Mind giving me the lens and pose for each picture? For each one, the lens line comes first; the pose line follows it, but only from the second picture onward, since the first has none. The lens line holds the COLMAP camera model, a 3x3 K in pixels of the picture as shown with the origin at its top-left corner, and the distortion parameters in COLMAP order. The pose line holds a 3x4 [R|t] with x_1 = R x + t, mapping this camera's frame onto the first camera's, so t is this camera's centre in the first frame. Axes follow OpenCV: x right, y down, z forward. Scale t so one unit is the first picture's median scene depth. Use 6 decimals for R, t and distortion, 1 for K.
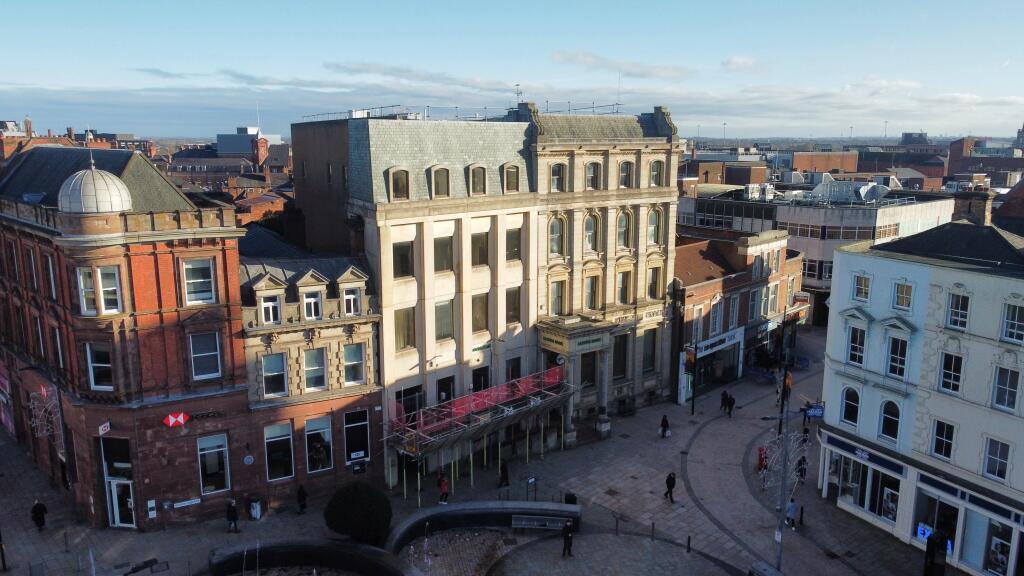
lens RADIAL K [[760.2, 0, 511.2], [0, 760.2, 291.8], [0, 0, 1]] dist [-0.003745, 0.001215]
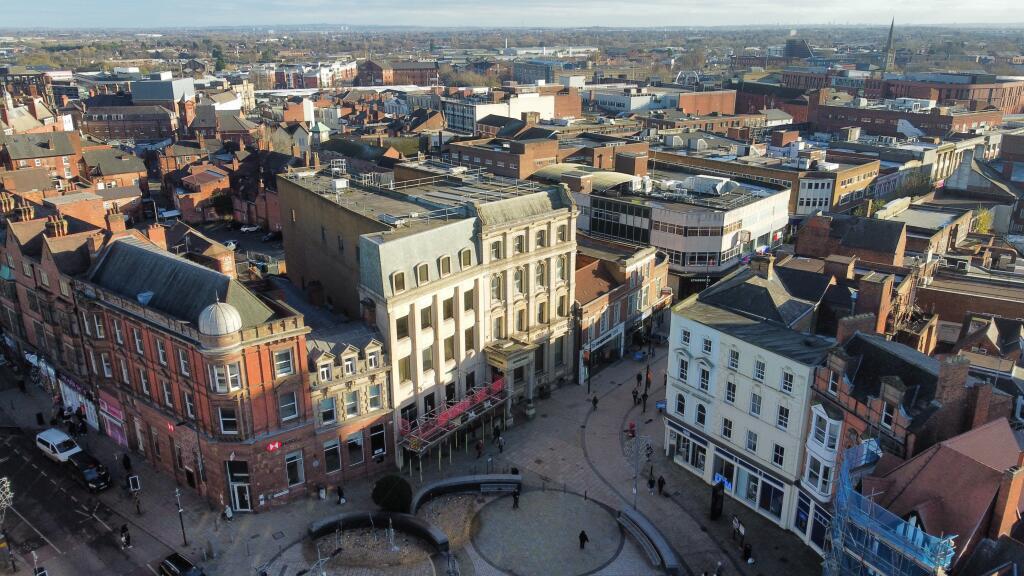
lens RADIAL K [[760.2, 0, 507.7], [0, 760.2, 286.1], [0, 0, 1]] dist [-0.003745, 0.001215]
pose [[0.992141, -0.043661, 0.117262, -0.108158], [0.028173, 0.991031, 0.130628, -0.325430], [-0.121914, -0.126297, 0.984472, -0.542033]]
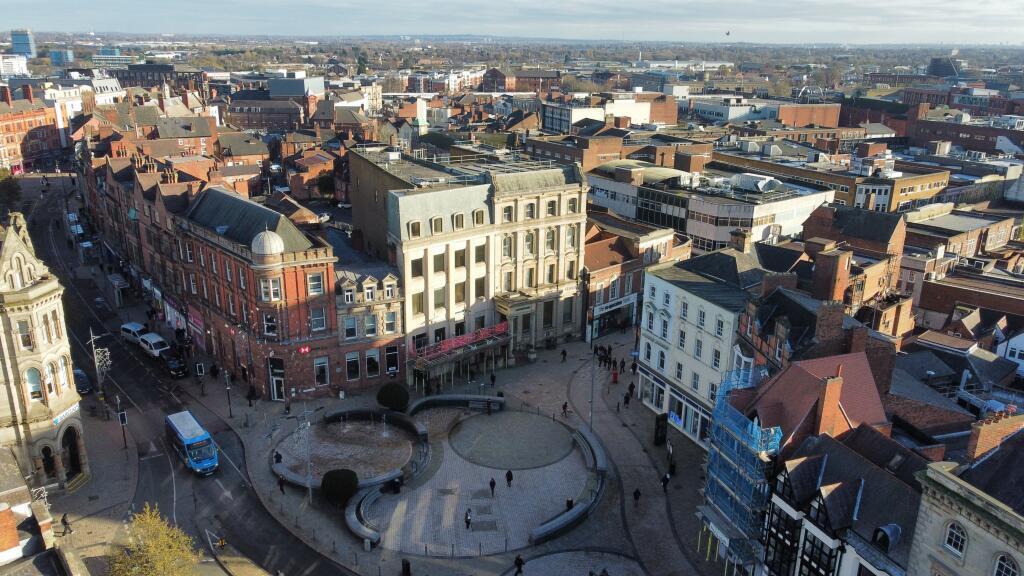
lens RADIAL K [[760.2, 0, 512.4], [0, 760.2, 286.5], [0, 0, 1]] dist [-0.003745, 0.001215]
pose [[0.998894, 0.026452, -0.038874, 0.171422], [-0.021816, 0.993104, 0.115189, -0.221539], [0.041653, -0.114213, 0.992583, -0.878039]]
